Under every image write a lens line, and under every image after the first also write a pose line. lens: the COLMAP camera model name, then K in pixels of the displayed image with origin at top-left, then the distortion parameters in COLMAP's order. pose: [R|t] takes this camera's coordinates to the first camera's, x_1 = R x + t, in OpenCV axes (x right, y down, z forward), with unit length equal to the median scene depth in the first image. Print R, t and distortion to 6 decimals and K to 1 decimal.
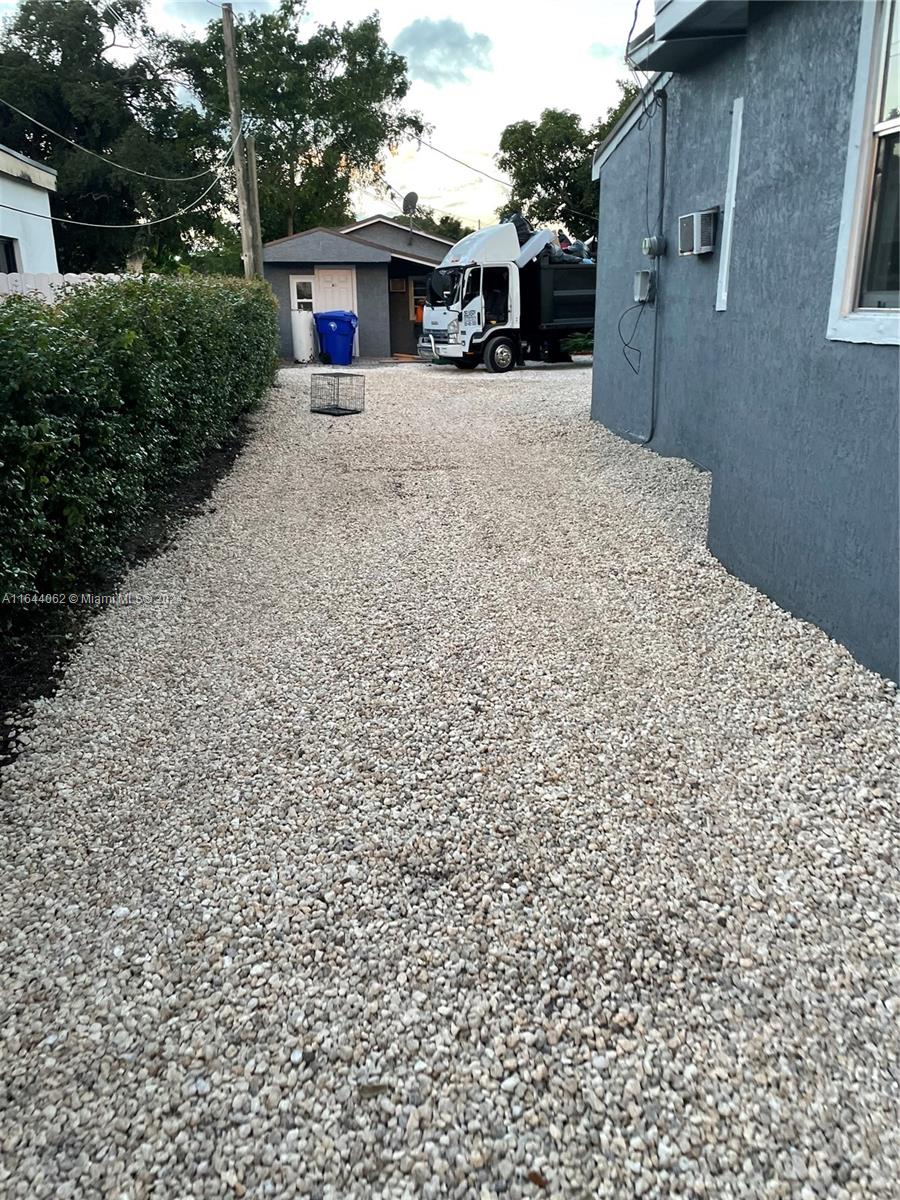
lens RADIAL K [[908.1, 0, 450.4], [0, 908.1, 604.0], [0, 0, 1]] dist [0.063554, -0.104875]
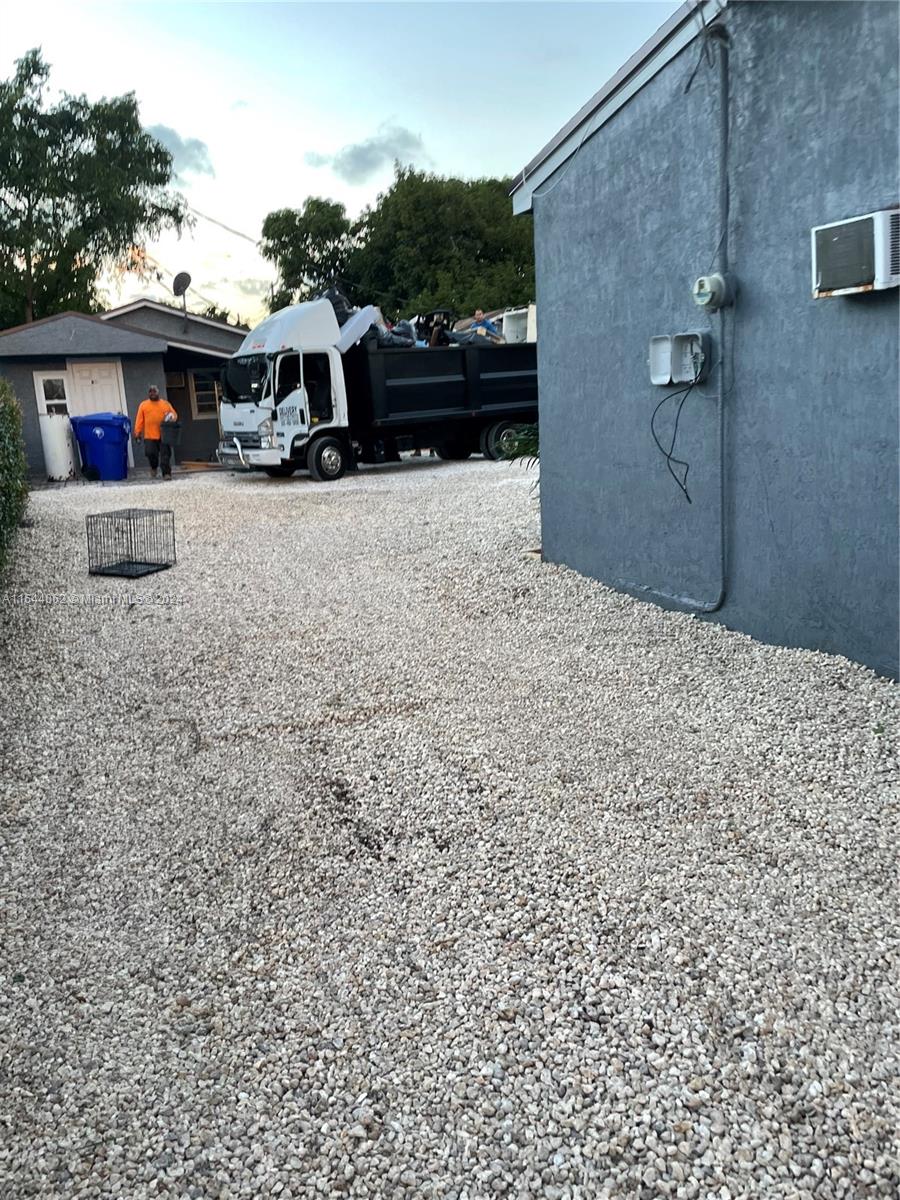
lens RADIAL K [[908.1, 0, 456.2], [0, 908.1, 595.3], [0, 0, 1]] dist [0.063554, -0.104875]
pose [[0.965608, -0.091700, 0.243296, -0.041388], [0.115682, 0.989542, -0.086159, -0.073176], [-0.232851, 0.111341, 0.966118, 0.216244]]
